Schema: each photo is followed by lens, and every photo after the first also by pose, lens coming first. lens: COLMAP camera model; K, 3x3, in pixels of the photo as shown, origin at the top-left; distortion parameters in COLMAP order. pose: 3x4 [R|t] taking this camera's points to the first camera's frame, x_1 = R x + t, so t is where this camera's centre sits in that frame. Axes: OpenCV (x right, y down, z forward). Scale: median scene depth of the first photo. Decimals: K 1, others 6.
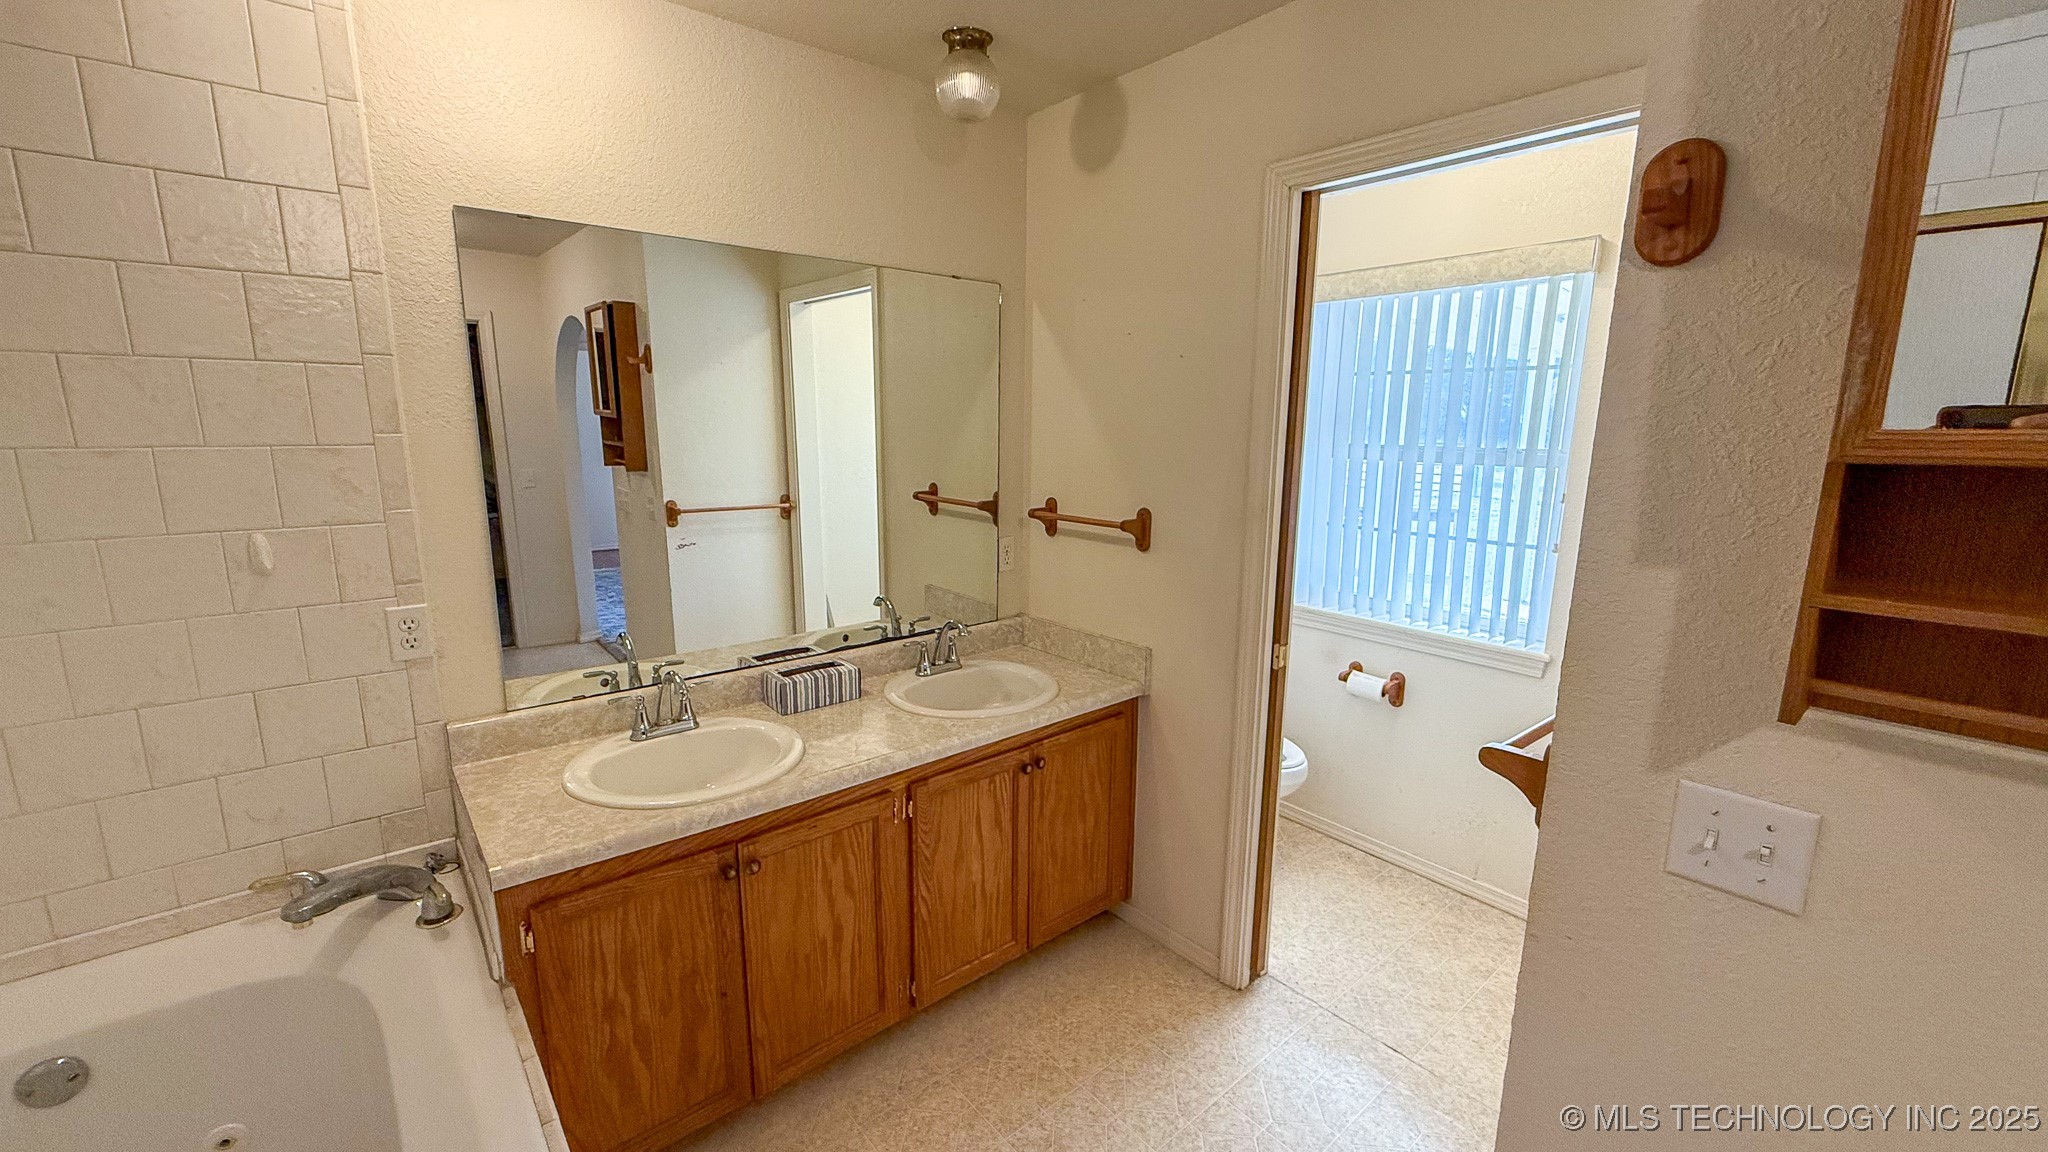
lens RADIAL K [[815.9, 0, 1012.6], [0, 815.9, 574.5], [0, 0, 1]] dist [-0.001740, 0.000560]
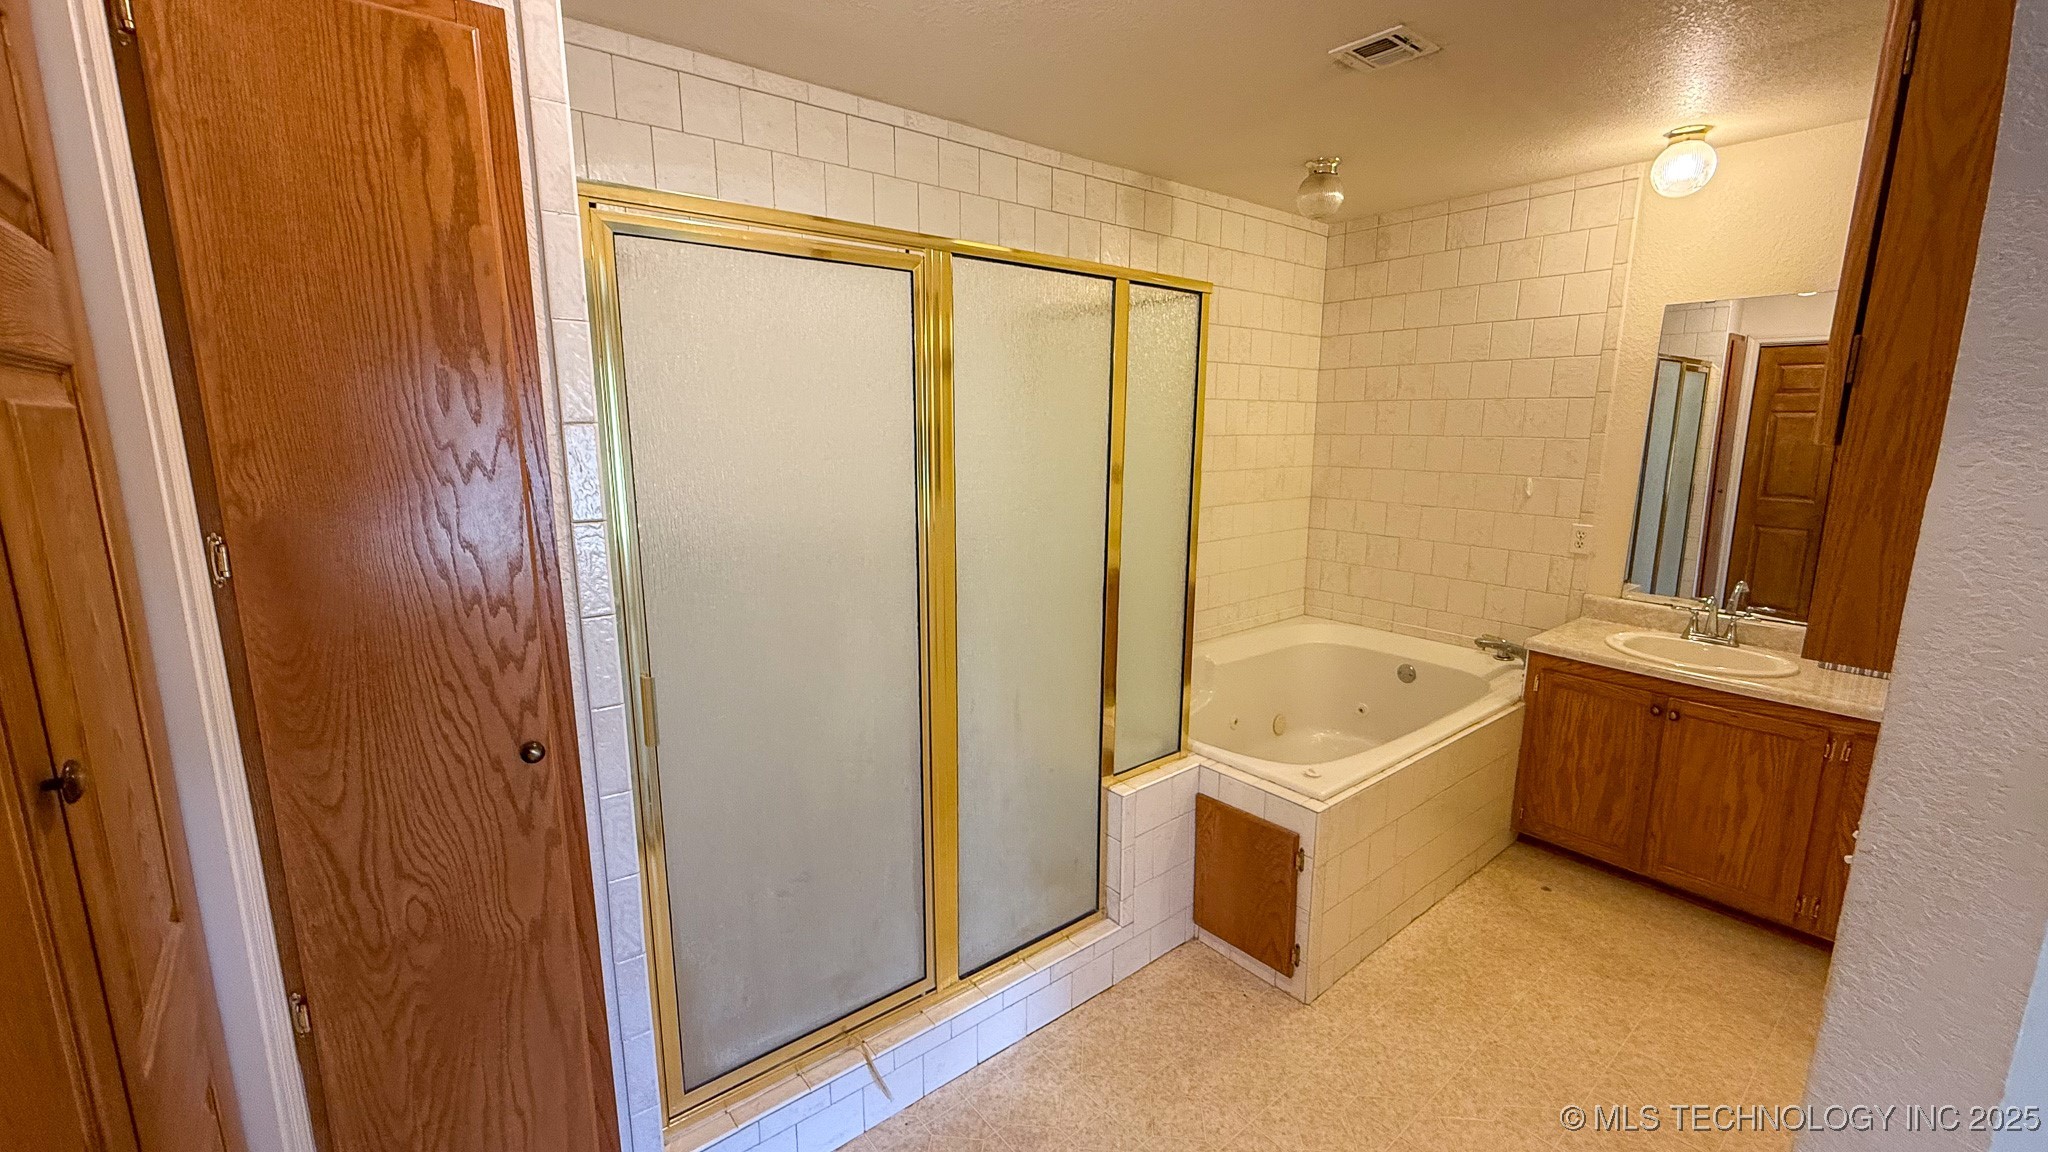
lens RADIAL K [[815.9, 0, 1019.7], [0, 815.9, 575.0], [0, 0, 1]] dist [-0.001740, 0.000560]
pose [[-0.022228, 0.179473, -0.983512, 1.058508], [-0.194881, 0.964106, 0.180336, 0.059073], [0.980575, 0.195676, 0.013546, -0.254476]]
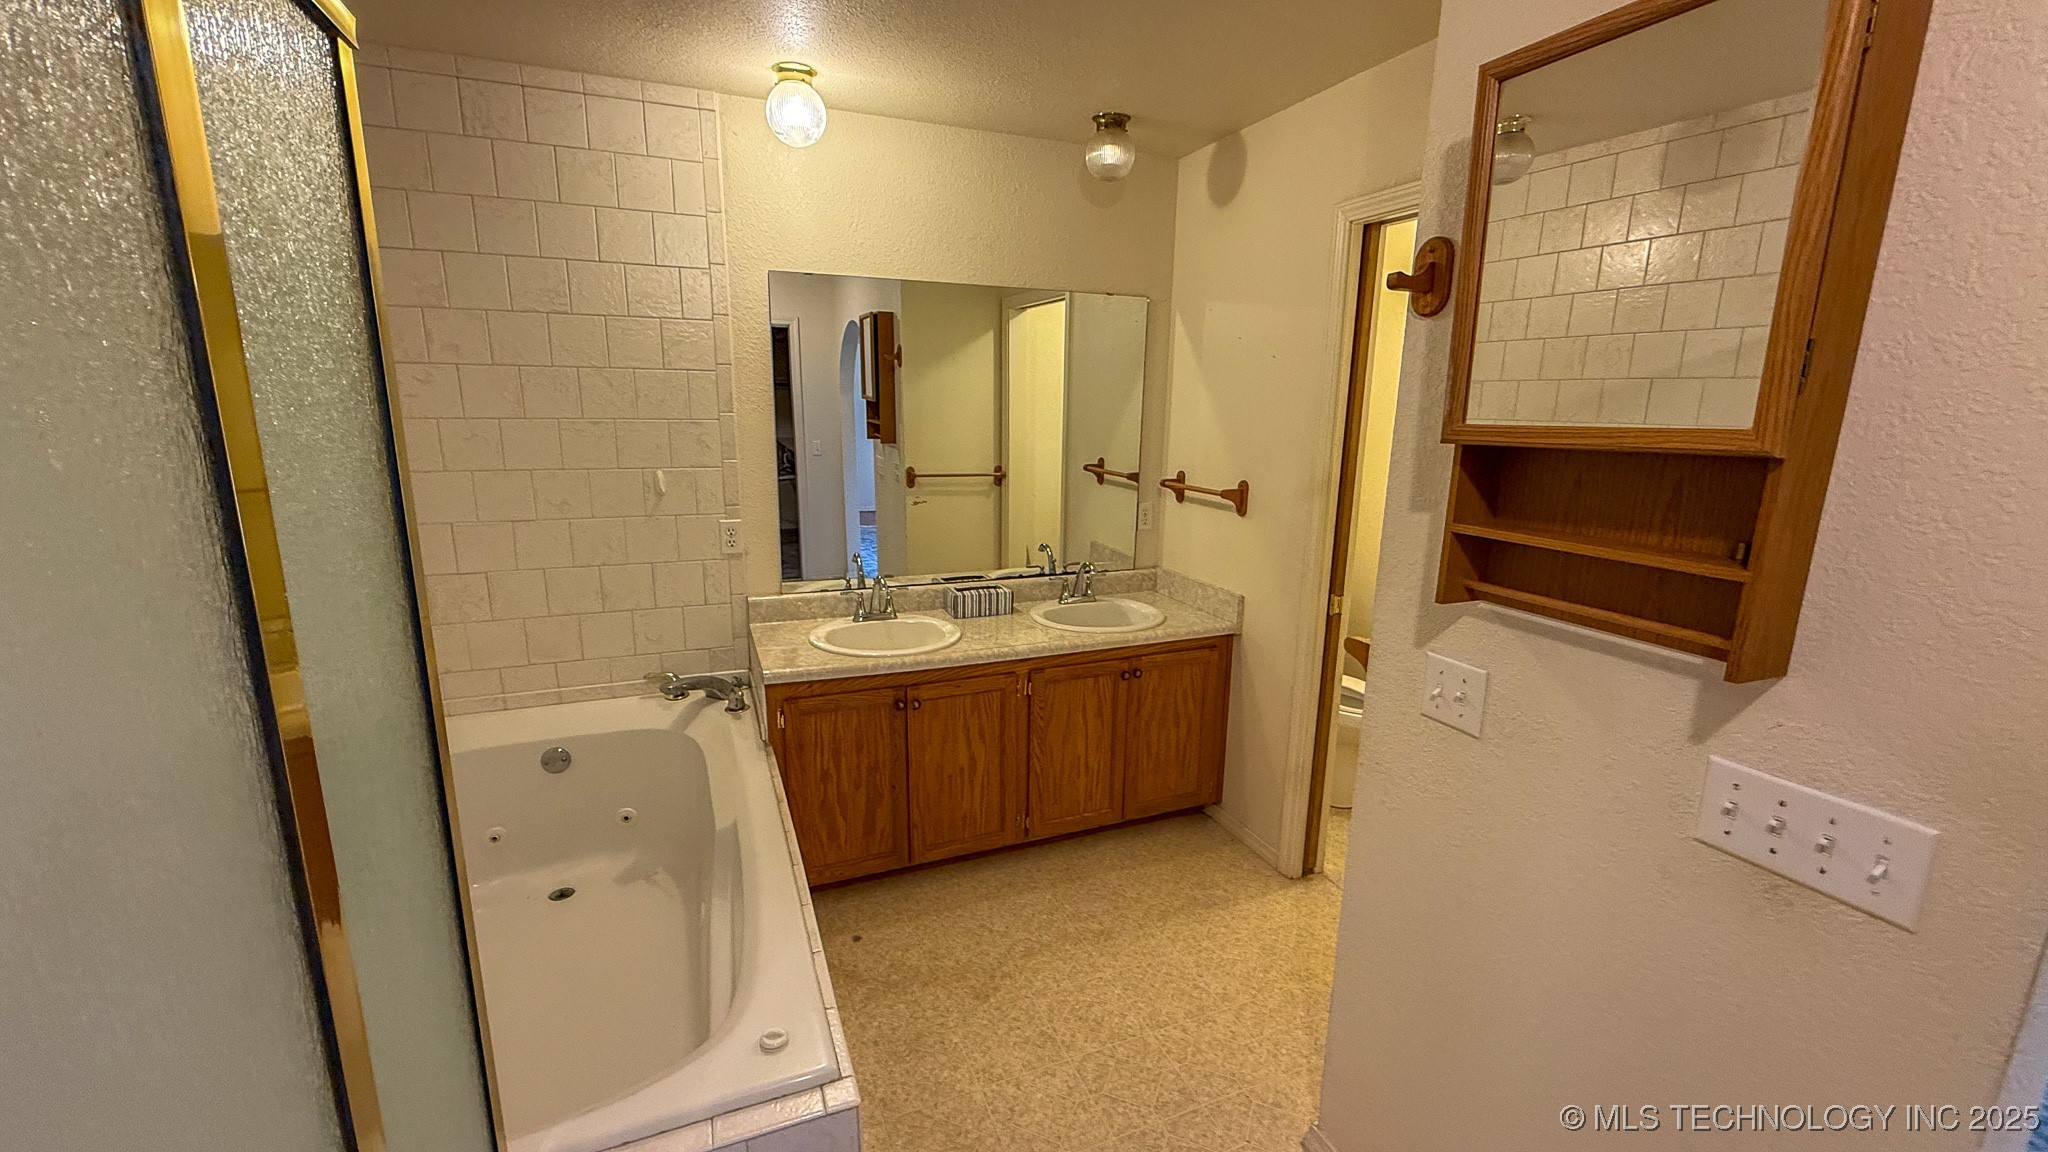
lens RADIAL K [[815.9, 0, 1011.8], [0, 815.9, 576.2], [0, 0, 1]] dist [-0.001740, 0.000560]
pose [[0.950477, 0.072412, -0.302241, 0.260938], [-0.065312, 0.997301, 0.033549, 0.053874], [0.303854, -0.012148, 0.952641, -0.342281]]
